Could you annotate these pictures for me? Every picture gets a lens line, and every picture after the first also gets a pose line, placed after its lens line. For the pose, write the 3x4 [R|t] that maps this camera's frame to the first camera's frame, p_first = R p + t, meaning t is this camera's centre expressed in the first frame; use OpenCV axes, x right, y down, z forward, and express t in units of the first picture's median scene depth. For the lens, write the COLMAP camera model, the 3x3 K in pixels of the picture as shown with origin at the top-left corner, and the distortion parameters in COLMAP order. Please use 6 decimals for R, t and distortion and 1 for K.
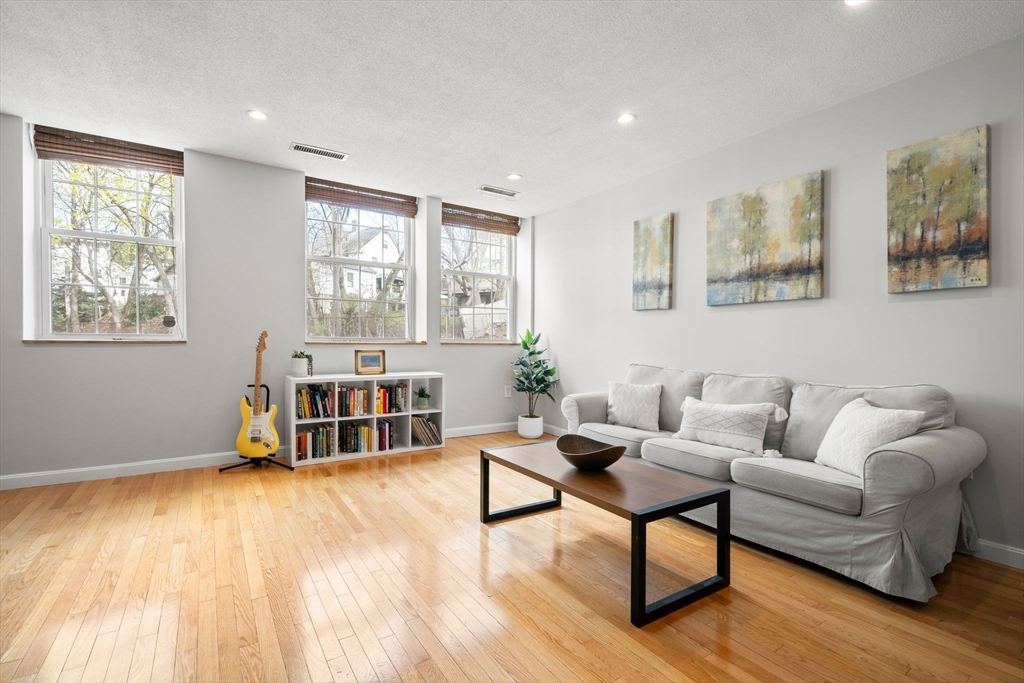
lens RADIAL K [[468.3, 0, 509.3], [0, 468.3, 345.2], [0, 0, 1]] dist [0.001007, 0.000496]
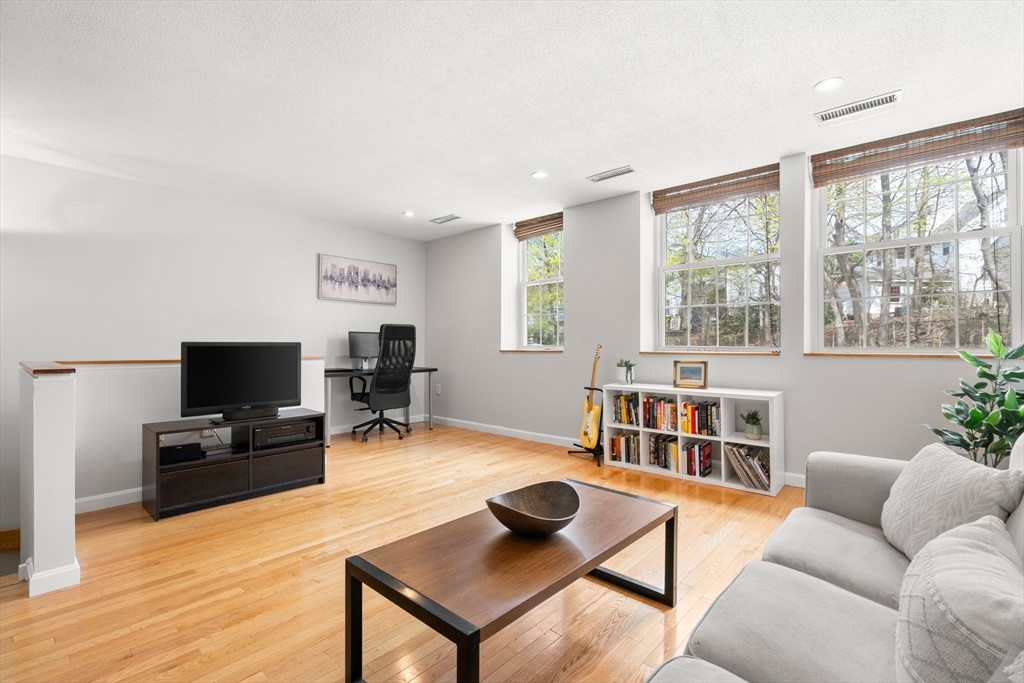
lens RADIAL K [[468.3, 0, 509.3], [0, 468.3, 345.2], [0, 0, 1]] dist [0.001007, 0.000496]
pose [[0.258626, -0.009120, -0.965934, 0.496902], [-0.003424, 0.999940, -0.010358, -0.009694], [0.965971, 0.005986, 0.258579, 0.440314]]
